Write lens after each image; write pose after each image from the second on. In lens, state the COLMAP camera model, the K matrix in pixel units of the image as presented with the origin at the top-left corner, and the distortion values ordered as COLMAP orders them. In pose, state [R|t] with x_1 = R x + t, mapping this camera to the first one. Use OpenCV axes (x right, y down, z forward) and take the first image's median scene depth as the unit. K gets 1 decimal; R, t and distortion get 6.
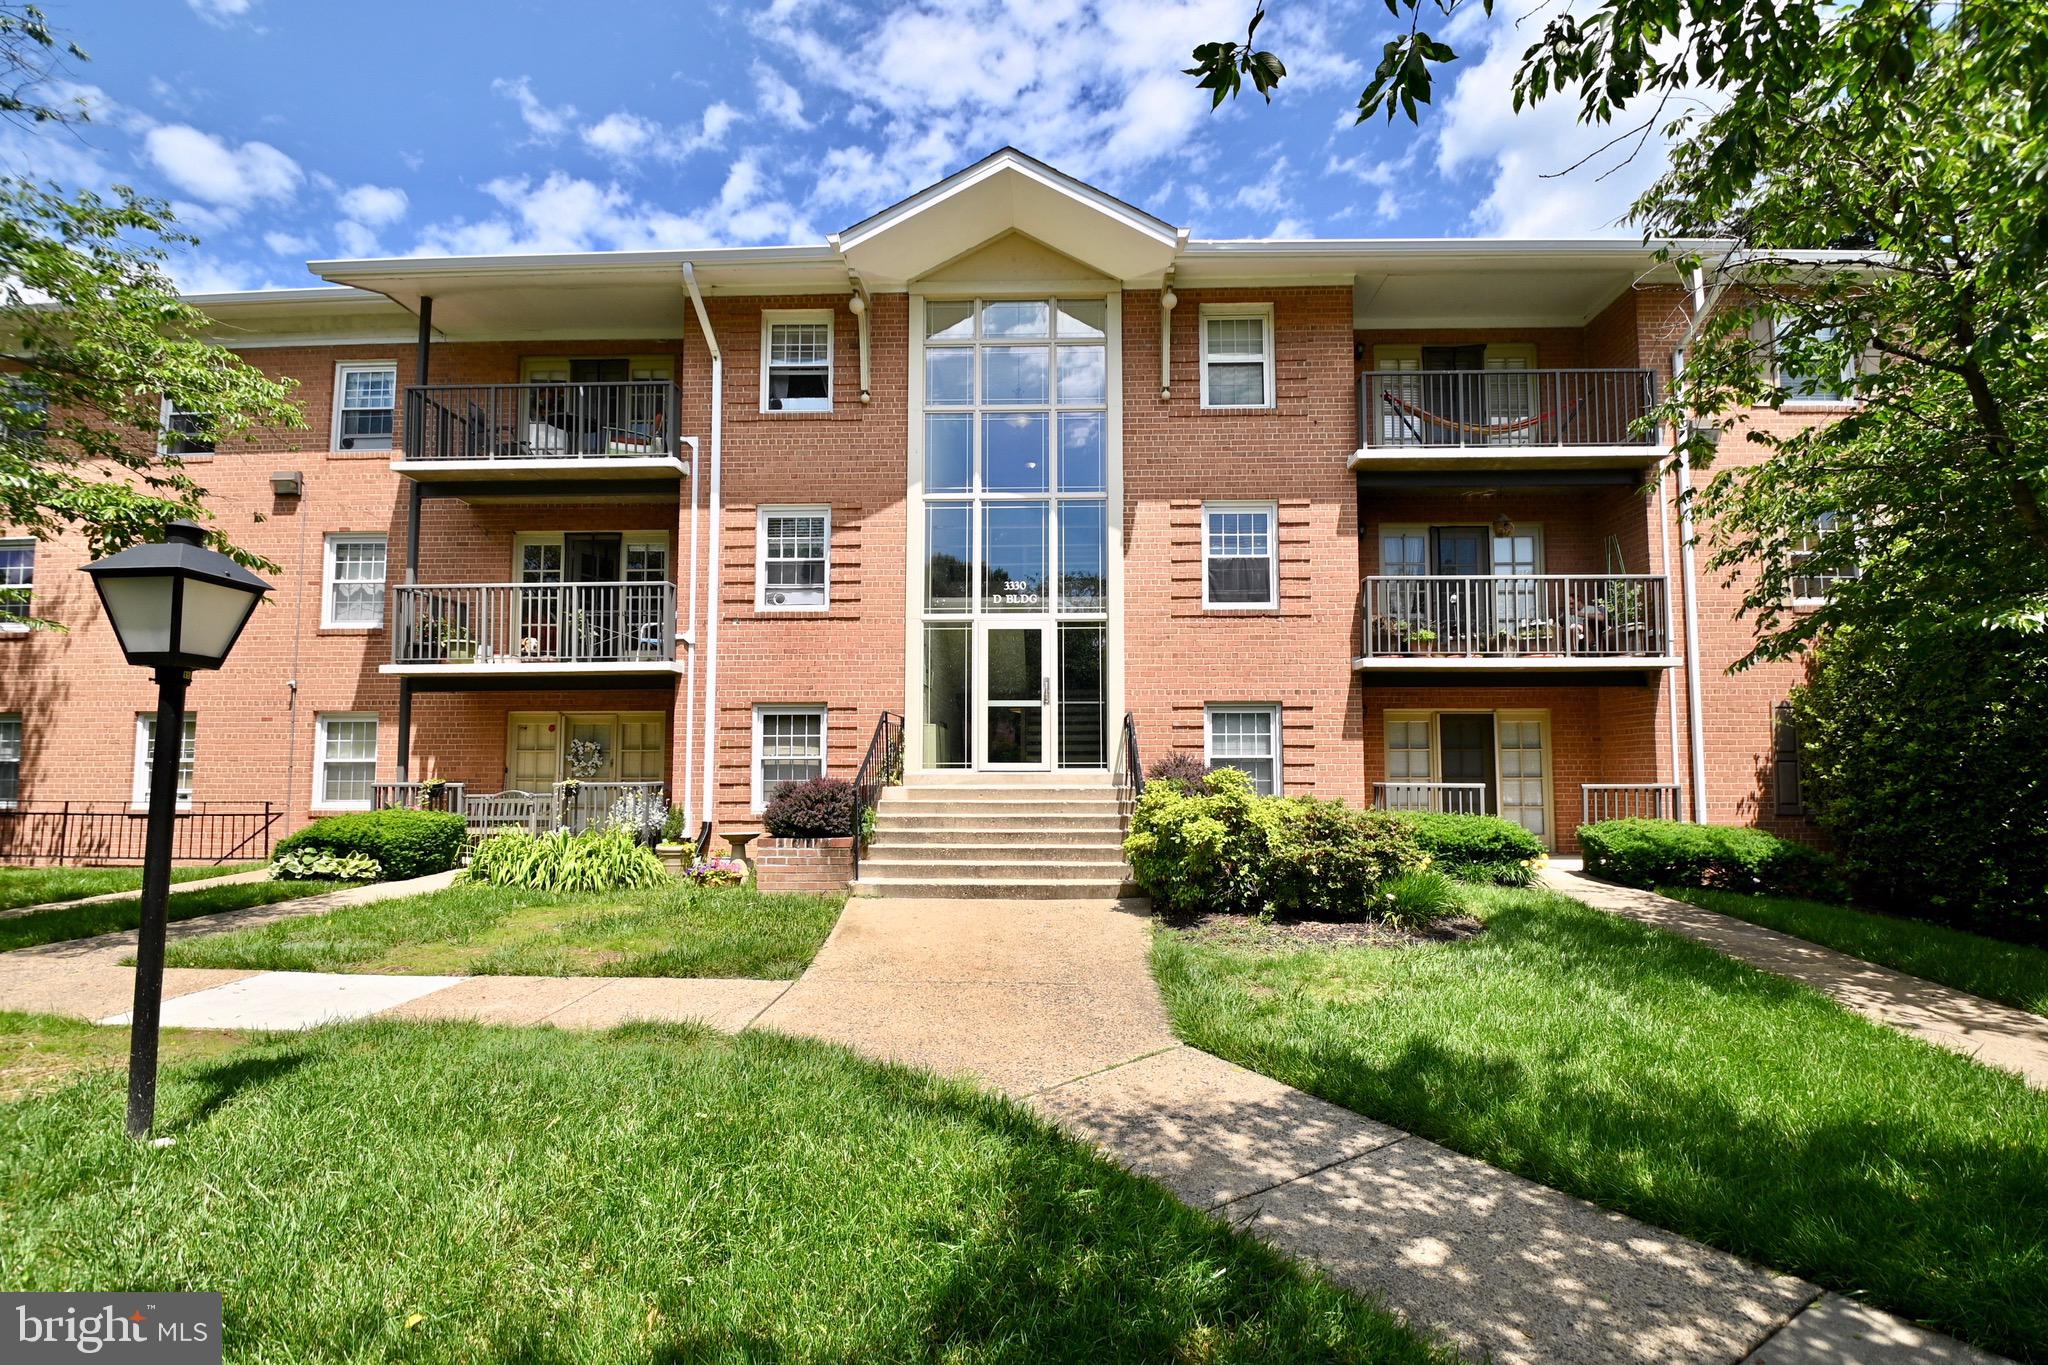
lens RADIAL K [[897.5, 0, 1039.9], [0, 897.5, 712.1], [0, 0, 1]] dist [0.017400, -0.023625]
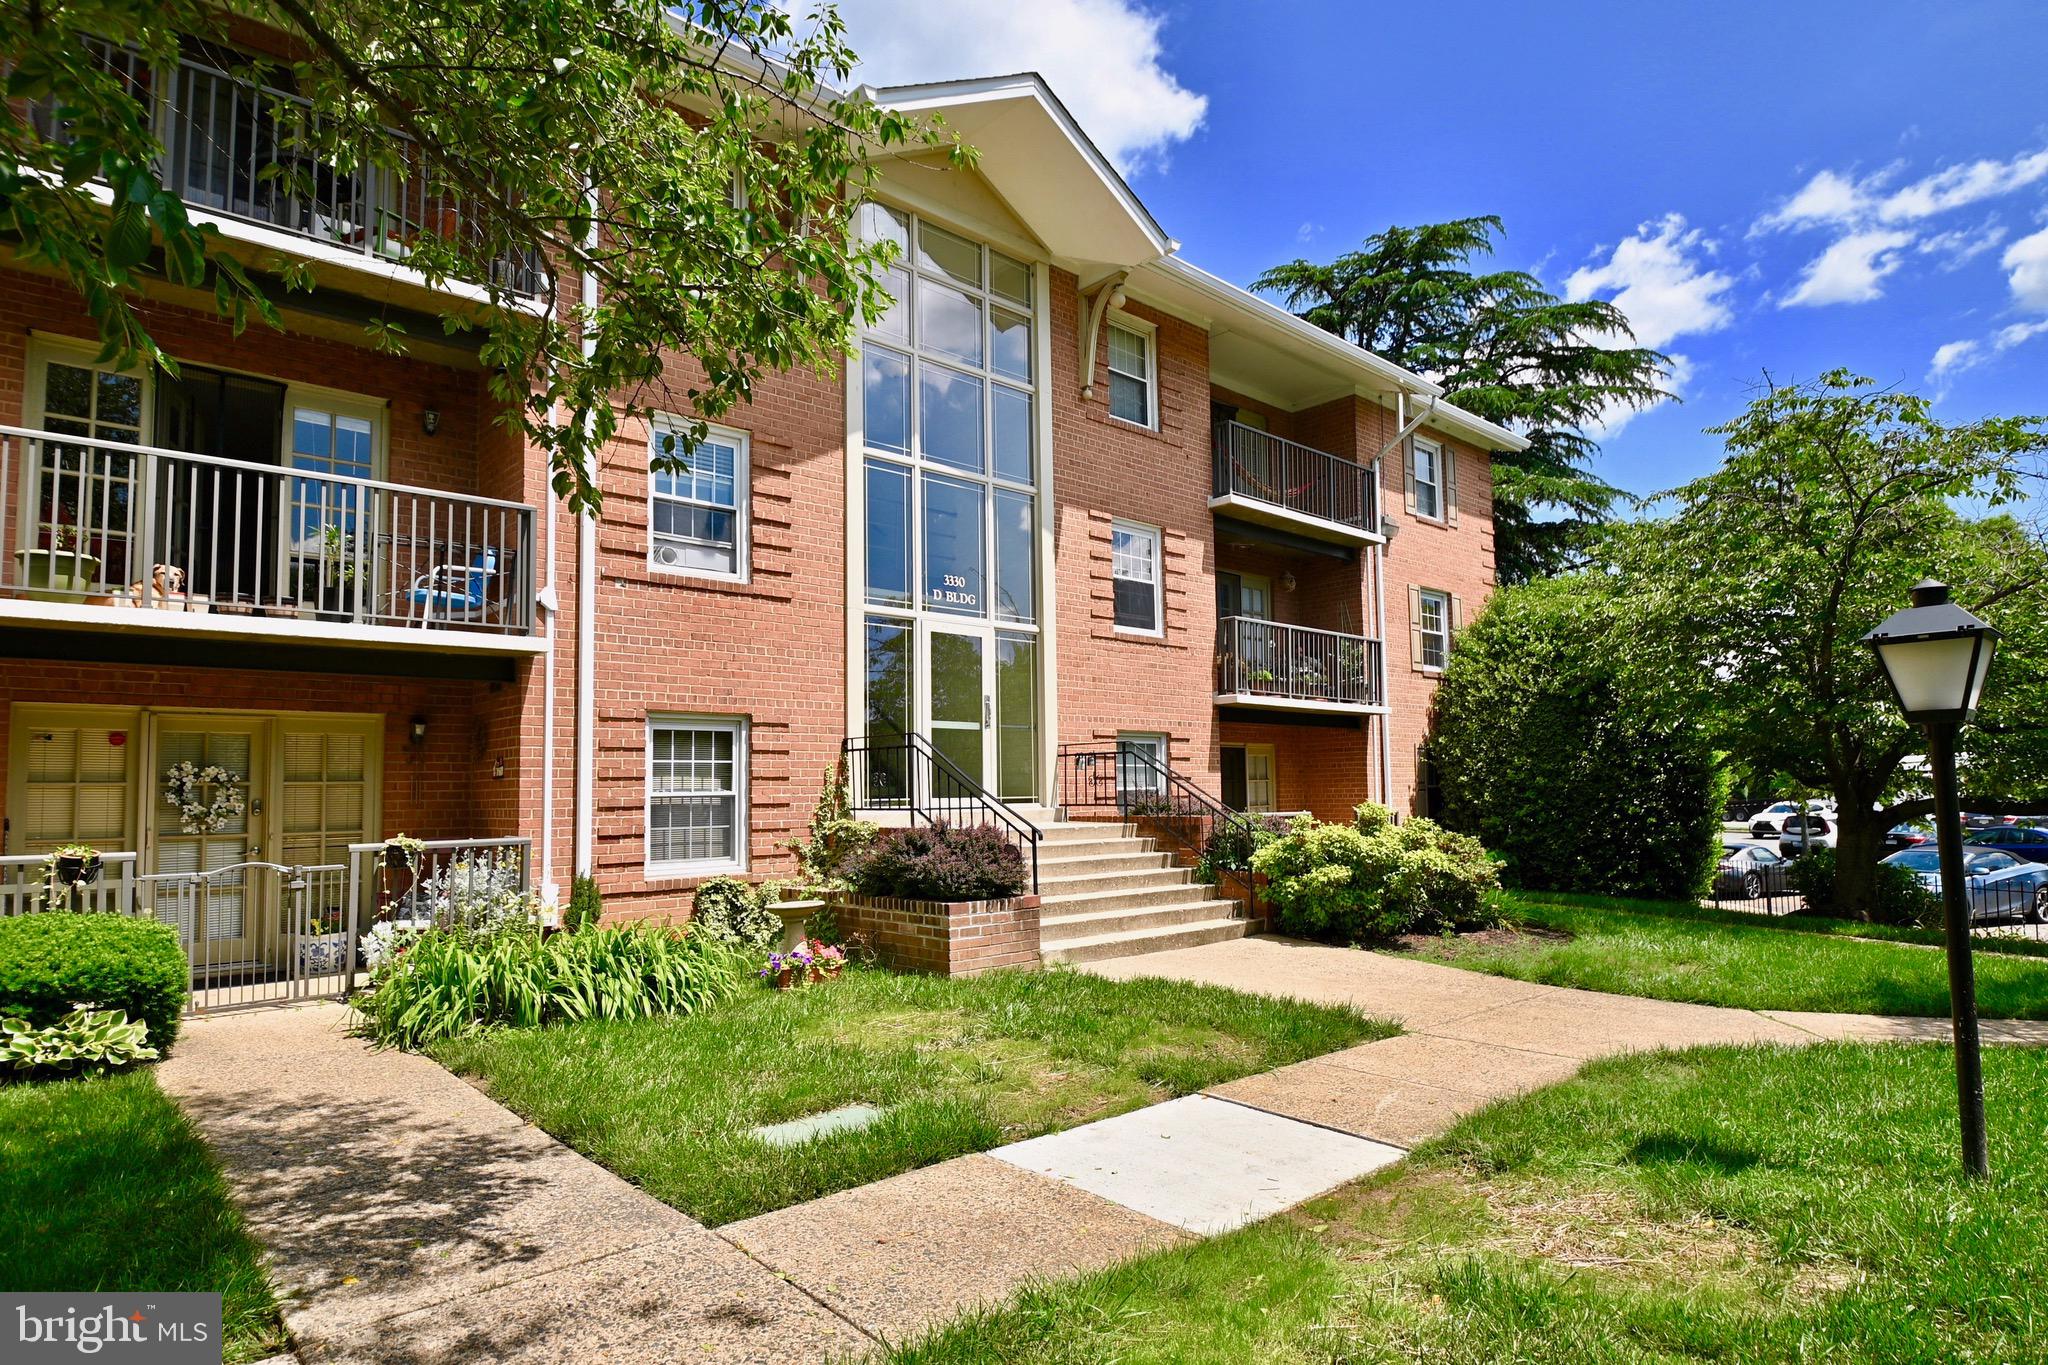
lens RADIAL K [[1129.4, 0, 1025.7], [0, 1129.4, 713.6], [0, 0, 1]] dist [0.003470, 0.000149]
pose [[0.716021, 0.041120, 0.696866, -0.693863], [-0.031692, 0.999149, -0.026394, 0.004808], [-0.697359, -0.003187, 0.716715, 0.217411]]
